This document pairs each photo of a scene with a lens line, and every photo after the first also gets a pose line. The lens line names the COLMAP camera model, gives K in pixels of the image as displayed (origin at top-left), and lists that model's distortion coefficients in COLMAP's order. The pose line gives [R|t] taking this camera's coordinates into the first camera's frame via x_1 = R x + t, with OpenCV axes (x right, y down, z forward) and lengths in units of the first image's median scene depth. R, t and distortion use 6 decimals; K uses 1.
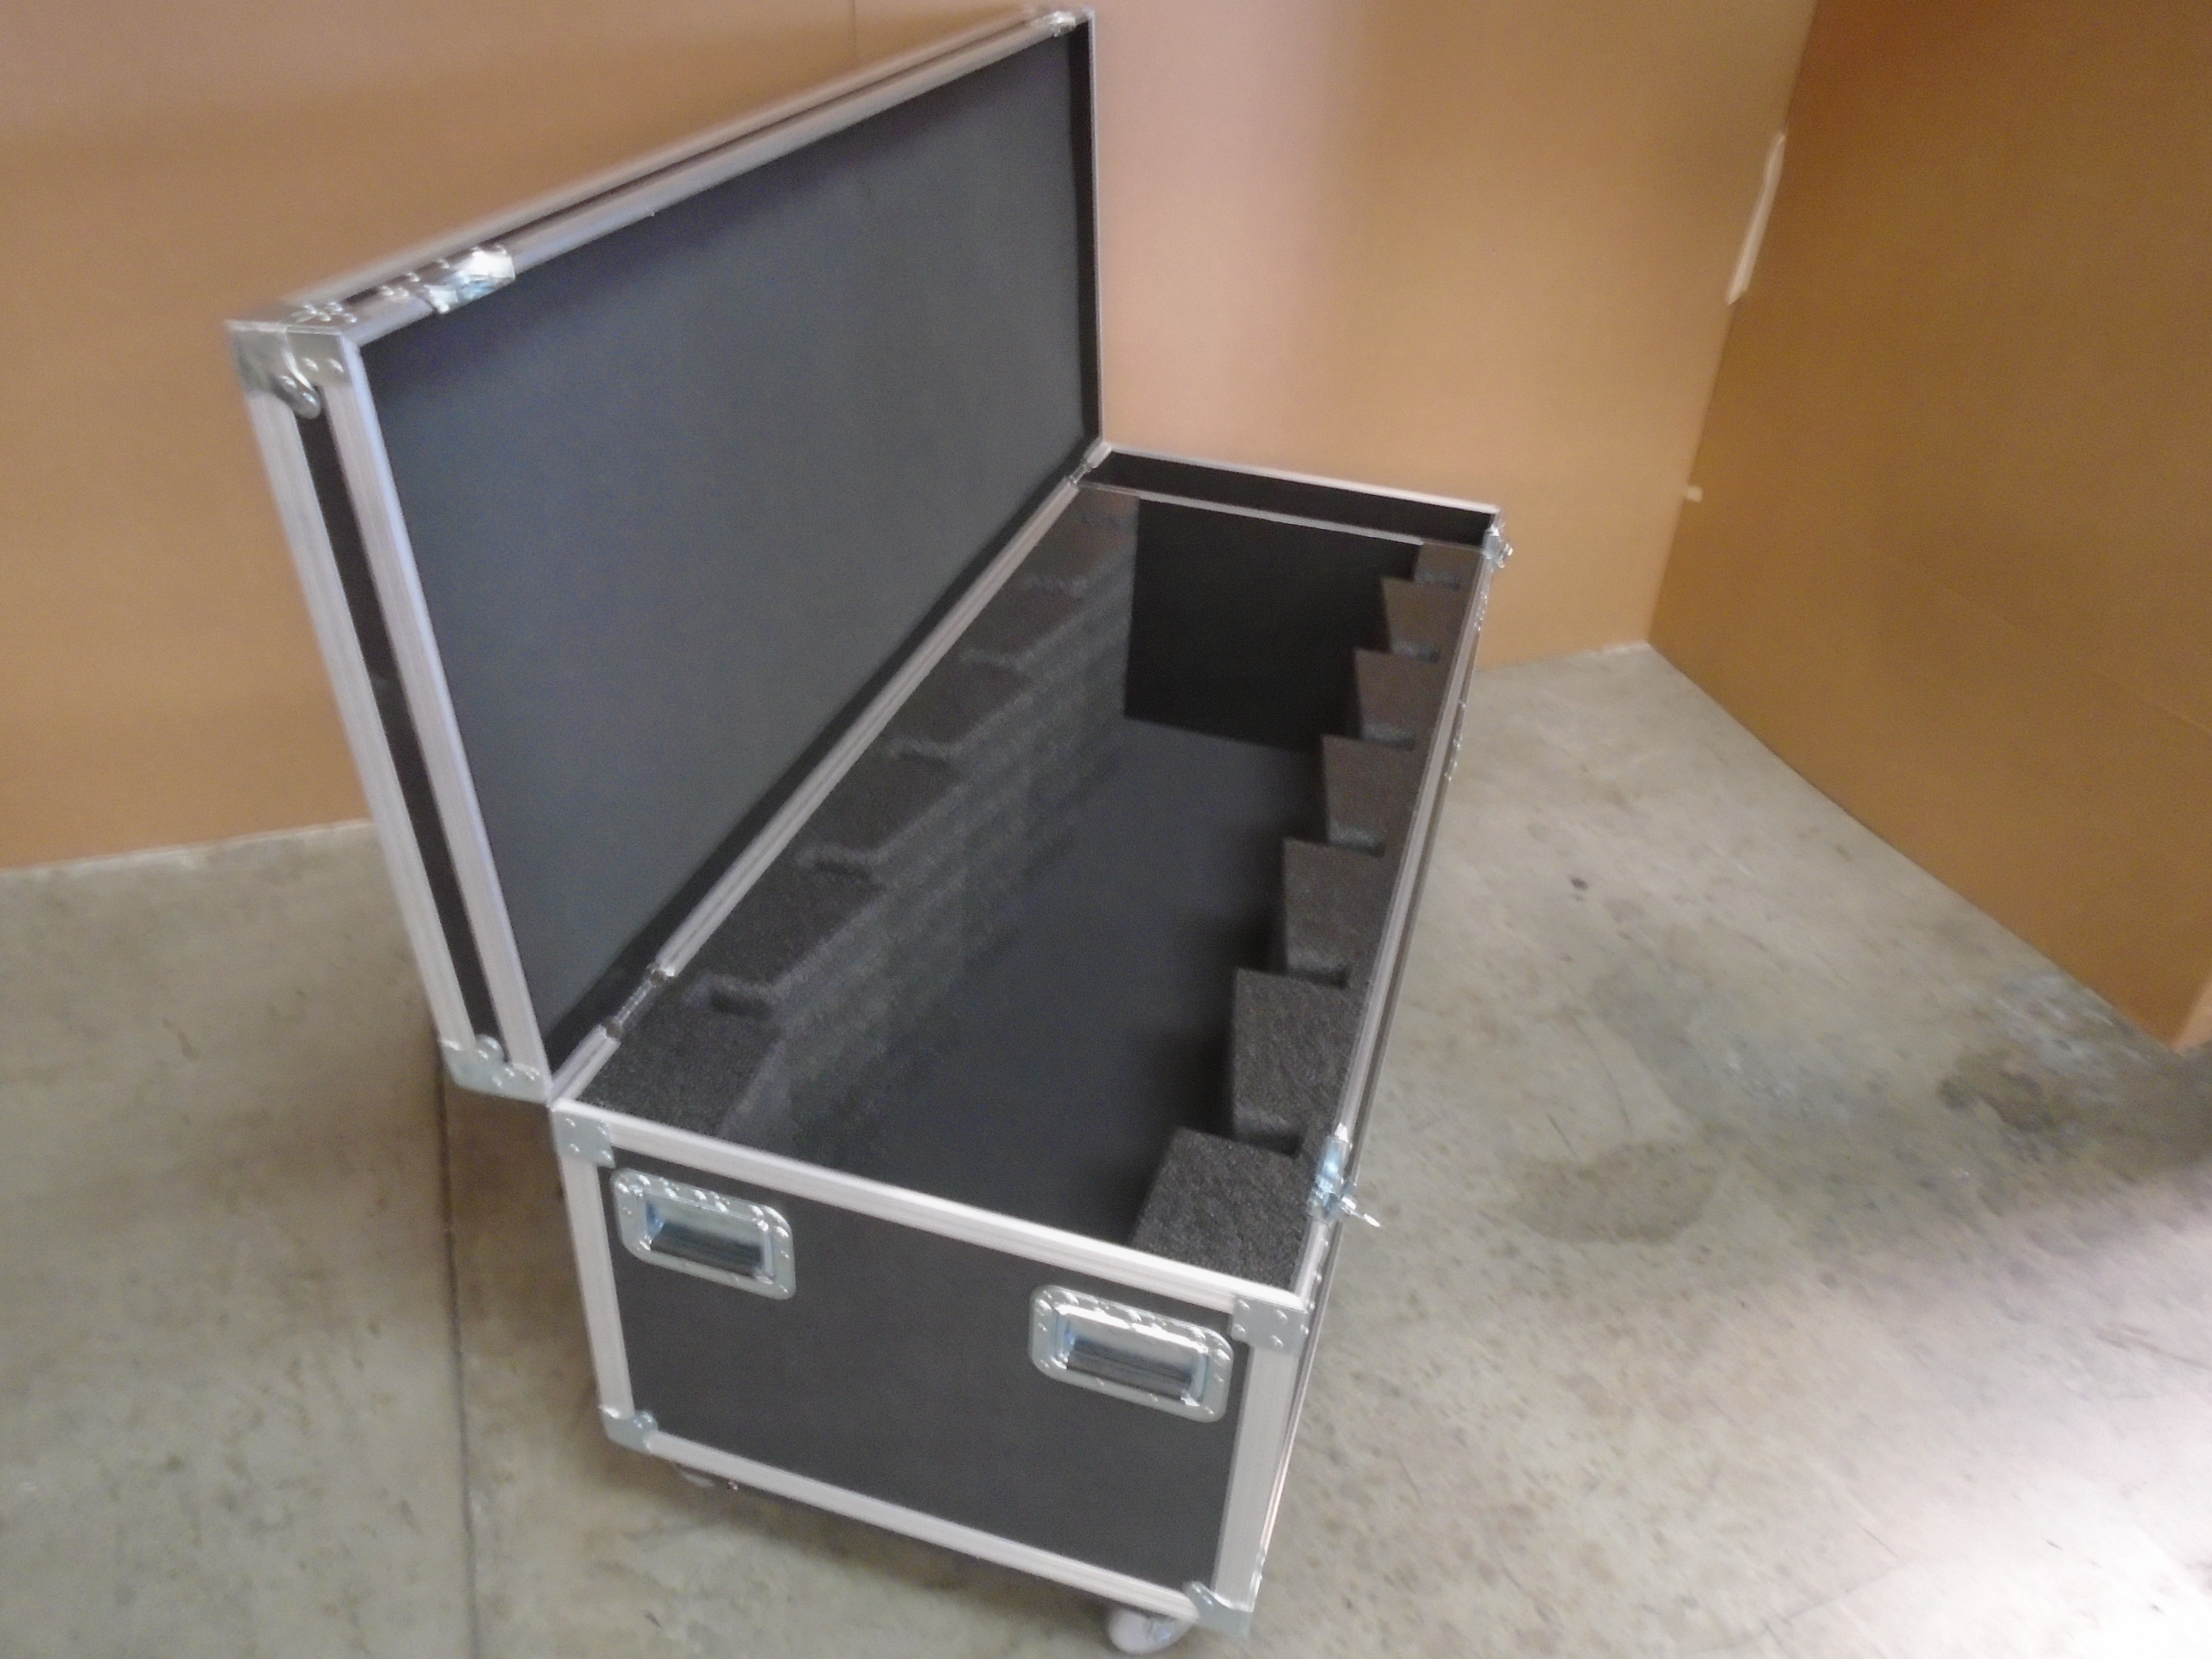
lens RADIAL K [[1698.9, 0, 1114.0], [0, 1698.9, 828.1], [0, 0, 1]] dist [-0.015285, 0.002214]
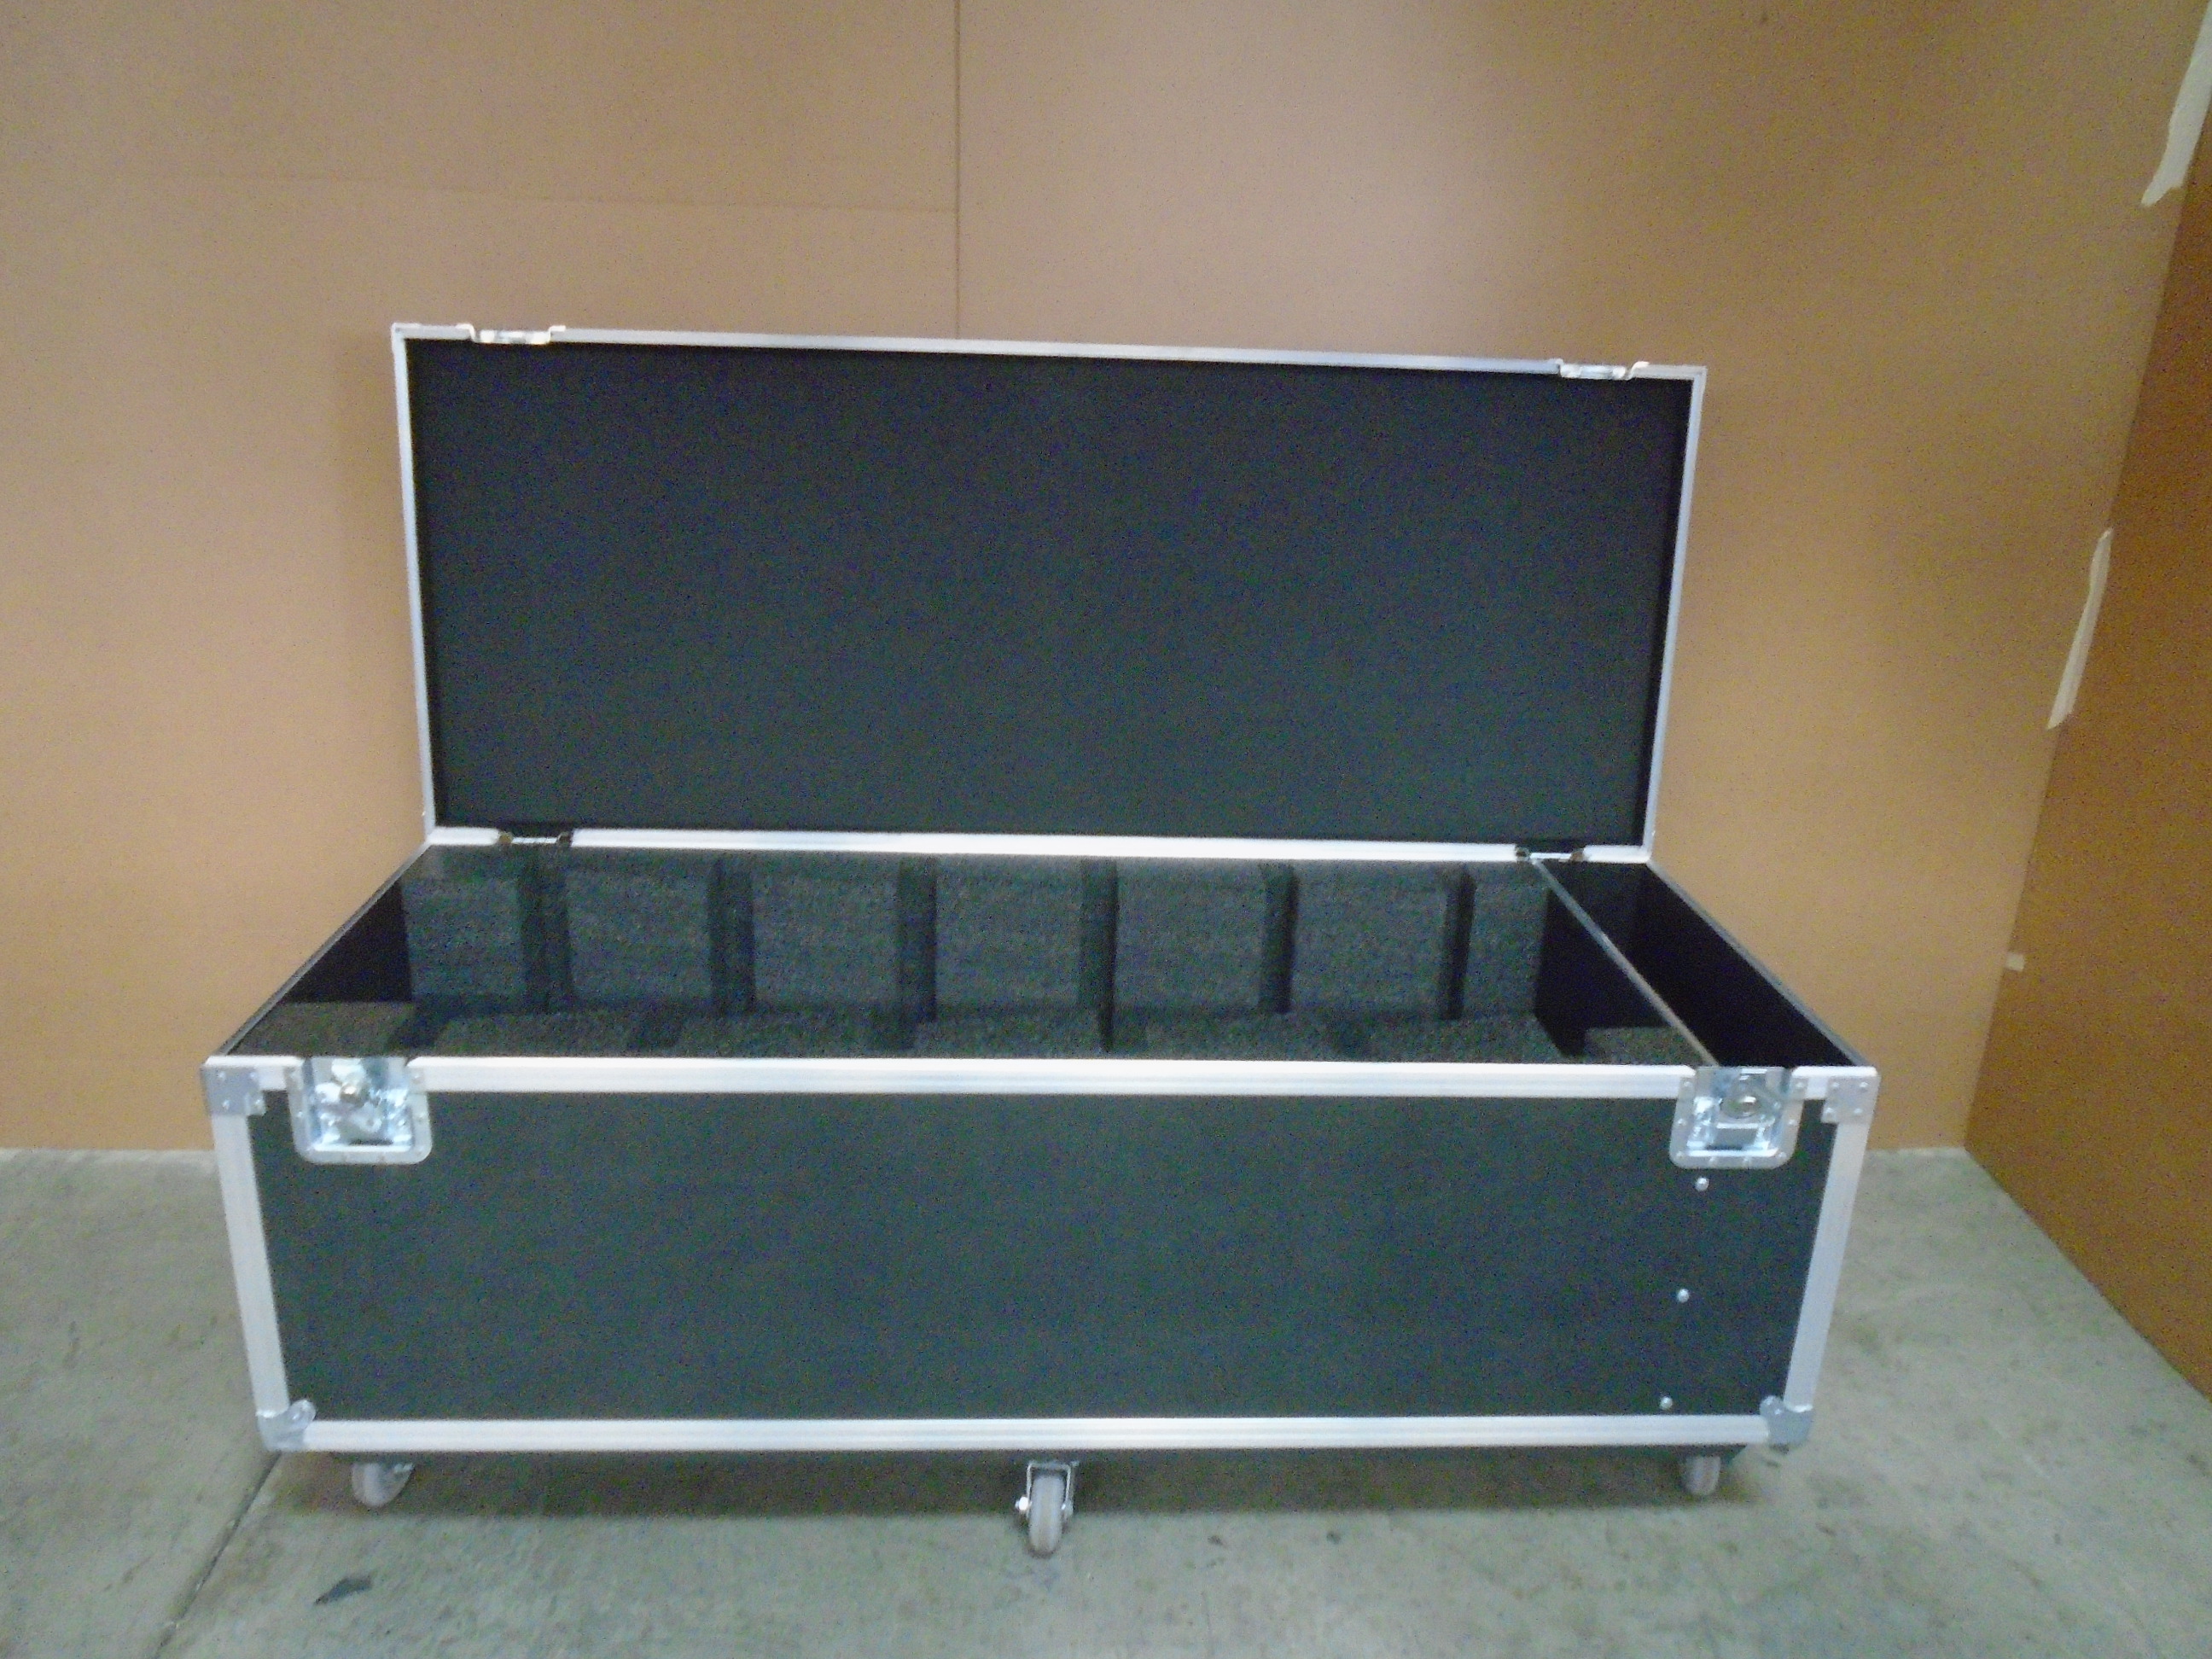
lens RADIAL K [[1698.9, 0, 1099.2], [0, 1698.9, 824.7], [0, 0, 1]] dist [-0.015285, 0.002214]
pose [[0.957398, 0.071616, -0.279750, 0.189699], [-0.145726, 0.956180, -0.253939, 0.005091], [0.249305, 0.283887, 0.925881, 0.186132]]
